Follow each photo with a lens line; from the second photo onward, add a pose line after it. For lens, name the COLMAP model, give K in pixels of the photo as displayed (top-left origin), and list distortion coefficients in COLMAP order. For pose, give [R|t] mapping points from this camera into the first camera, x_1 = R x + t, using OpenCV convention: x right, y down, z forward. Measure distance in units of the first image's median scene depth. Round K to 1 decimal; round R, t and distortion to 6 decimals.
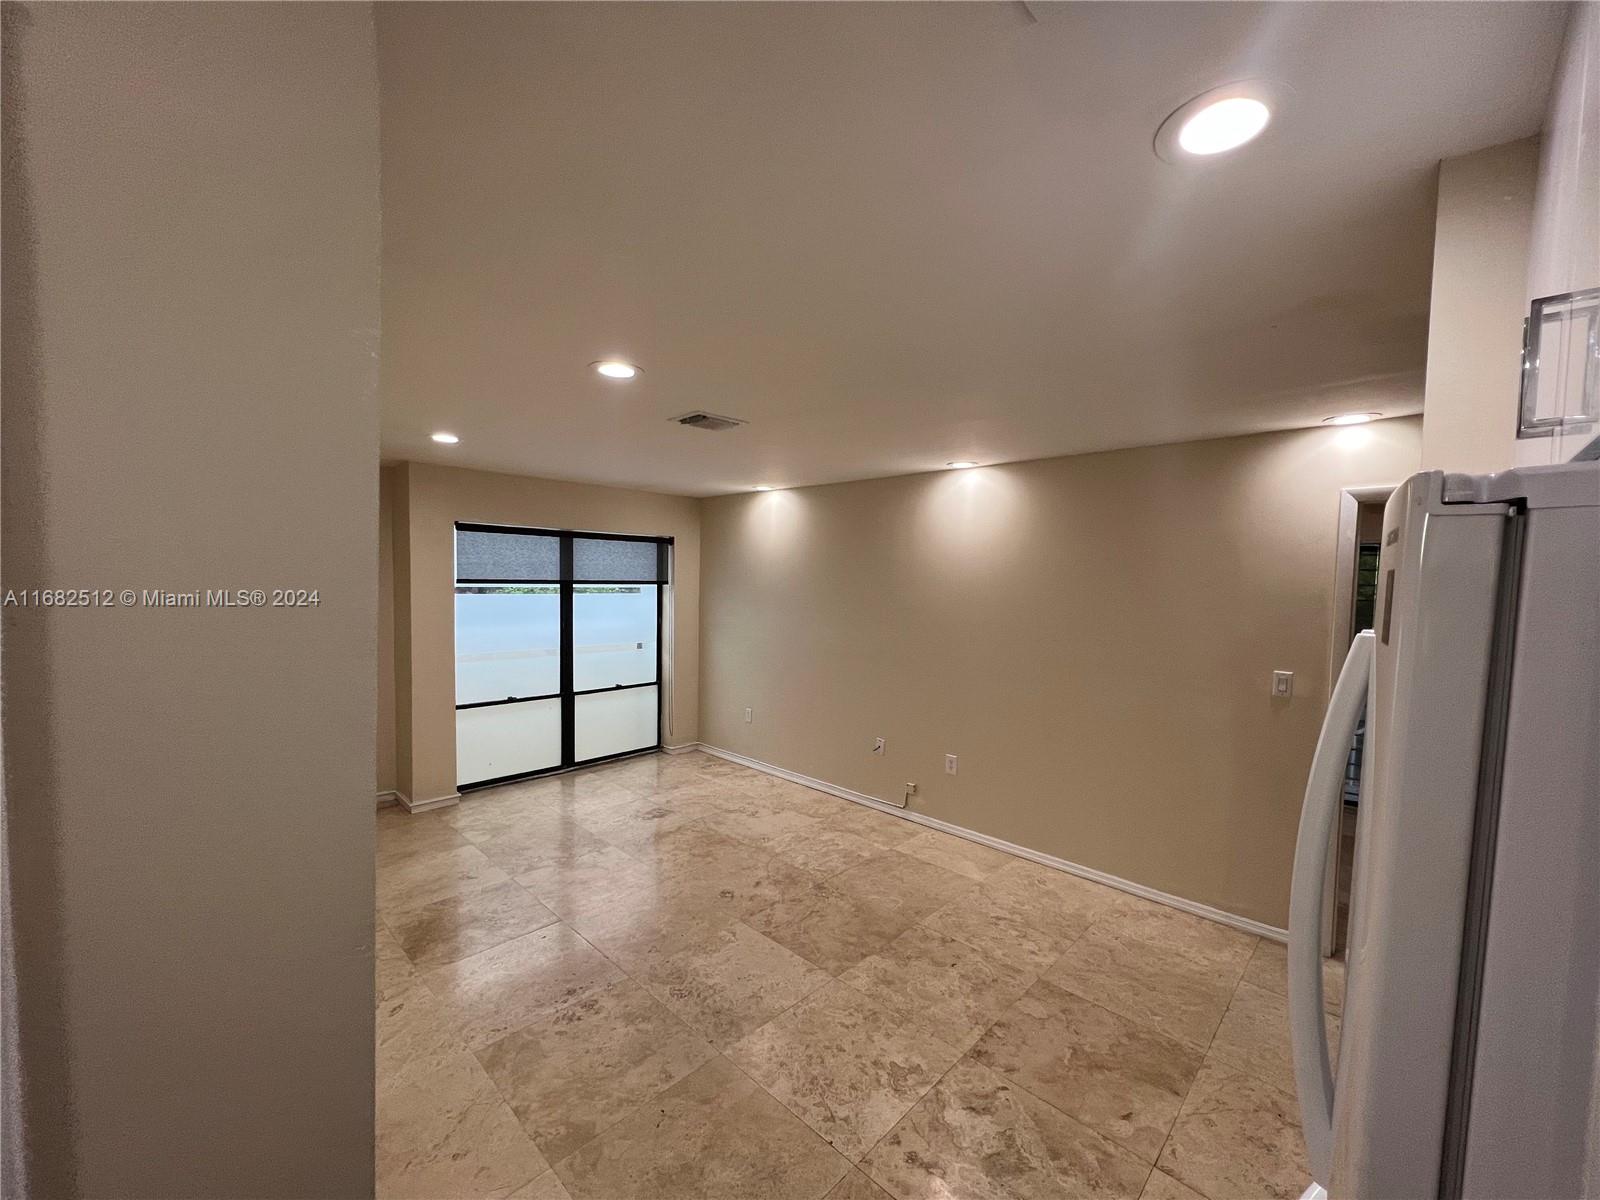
lens RADIAL K [[640.1, 0, 805.4], [0, 640.1, 608.8], [0, 0, 1]] dist [-0.001192, 0.001355]
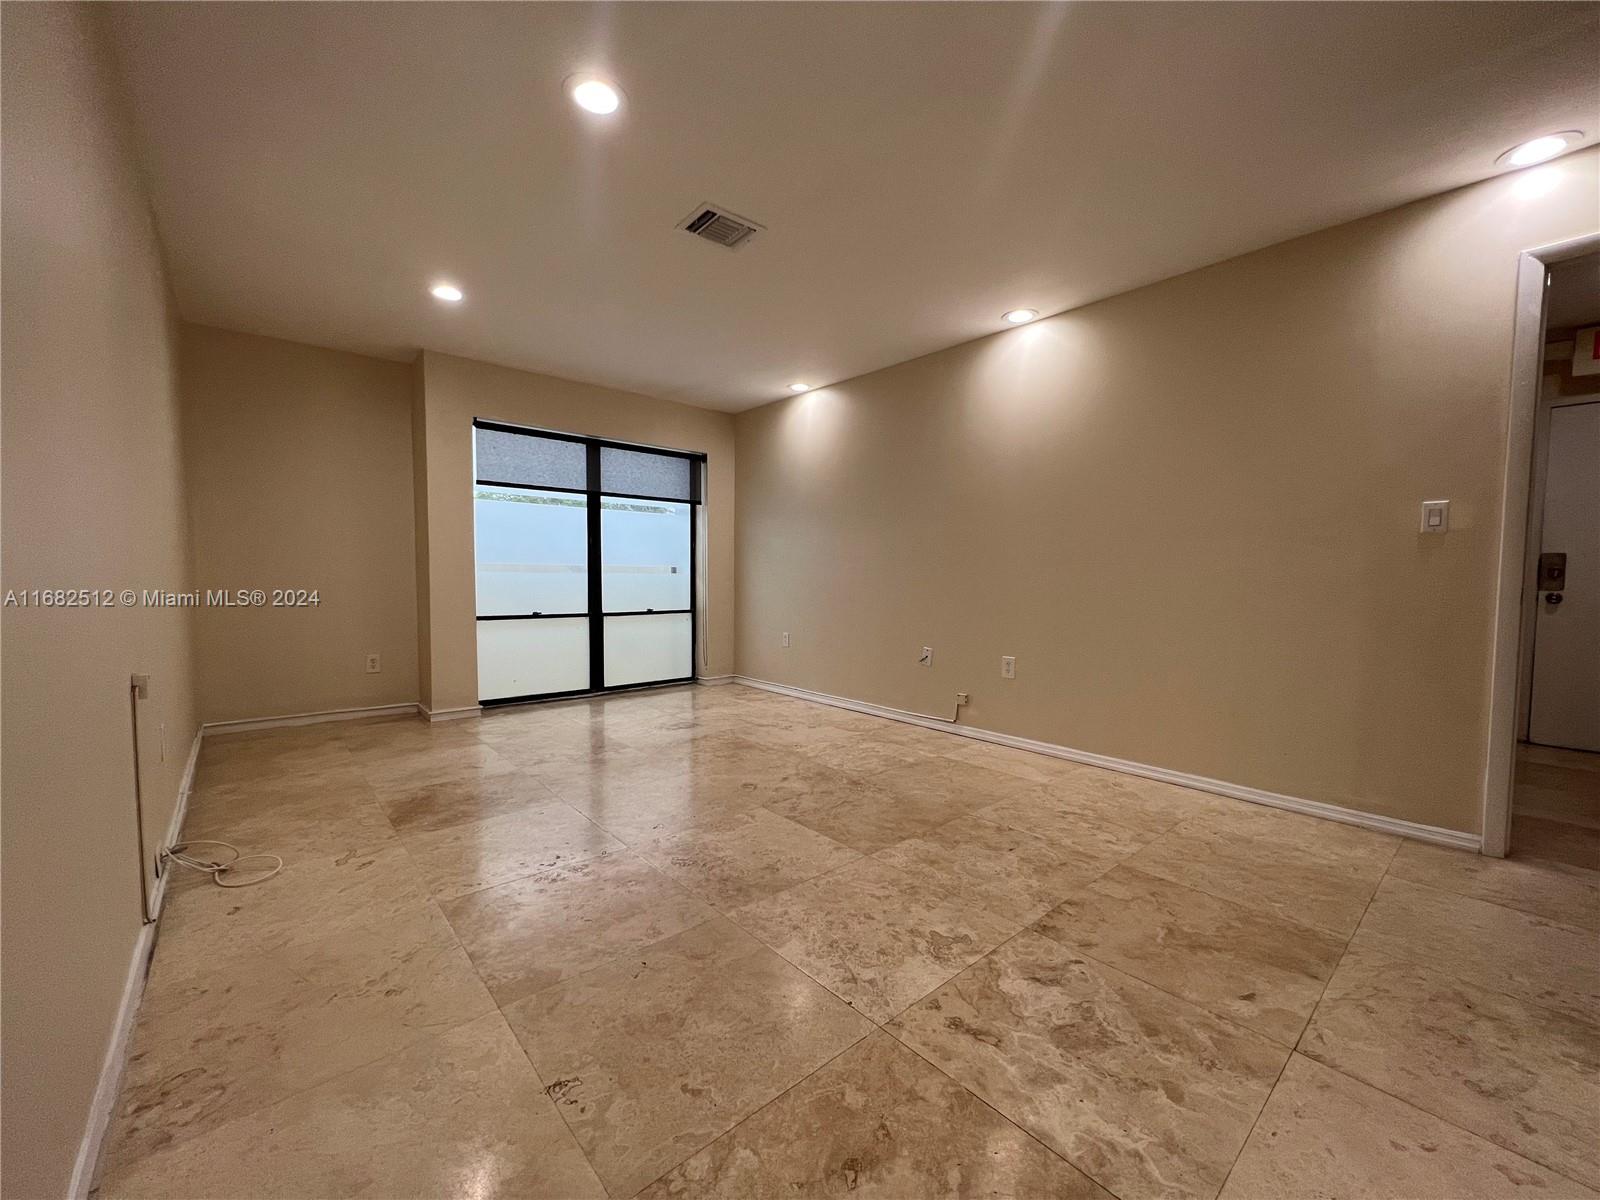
lens RADIAL K [[640.1, 0, 805.4], [0, 640.1, 608.8], [0, 0, 1]] dist [-0.001192, 0.001355]
pose [[0.996444, -0.004299, -0.084146, 0.032391], [0.004611, 0.999983, 0.003515, 0.213588], [0.084129, -0.003891, 0.996447, 0.135201]]
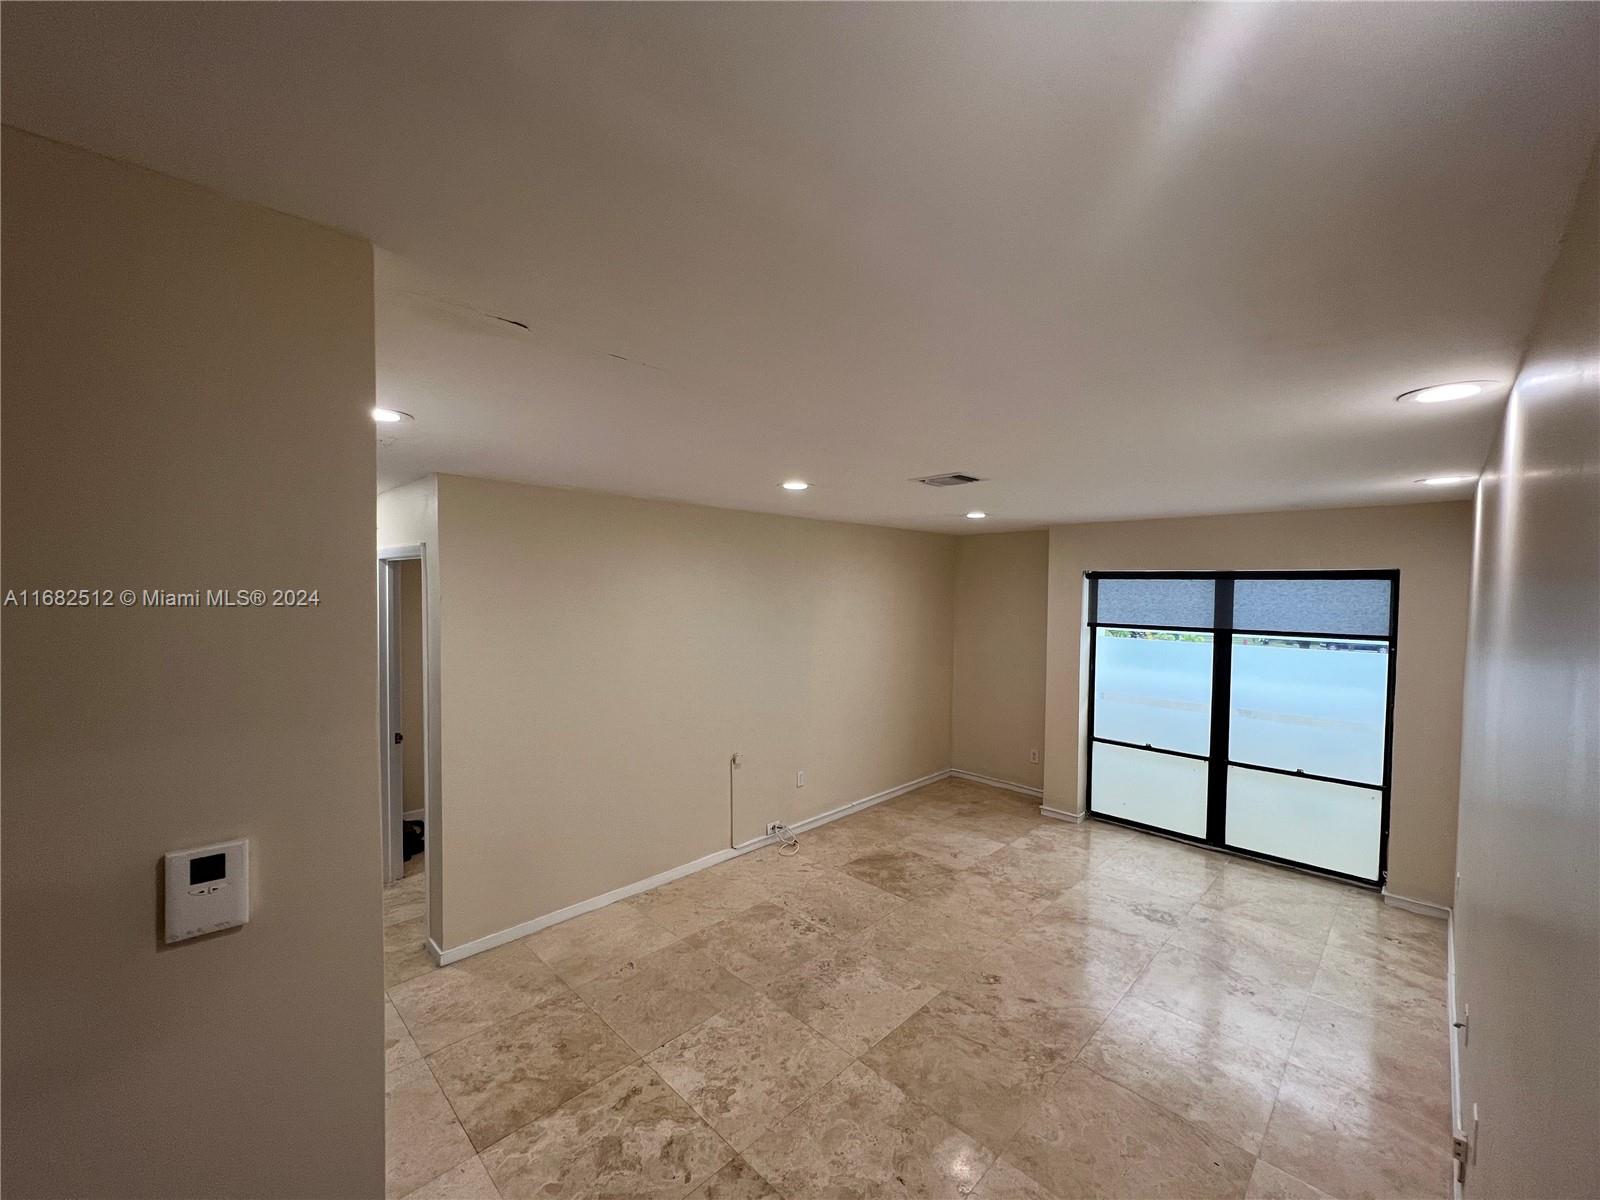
lens RADIAL K [[640.1, 0, 805.4], [0, 640.1, 608.8], [0, 0, 1]] dist [-0.001192, 0.001355]
pose [[-0.008418, 0.017607, -0.999810, 0.844151], [-0.061981, 0.997913, 0.018095, -0.088348], [0.998042, 0.062122, -0.007309, 0.761299]]
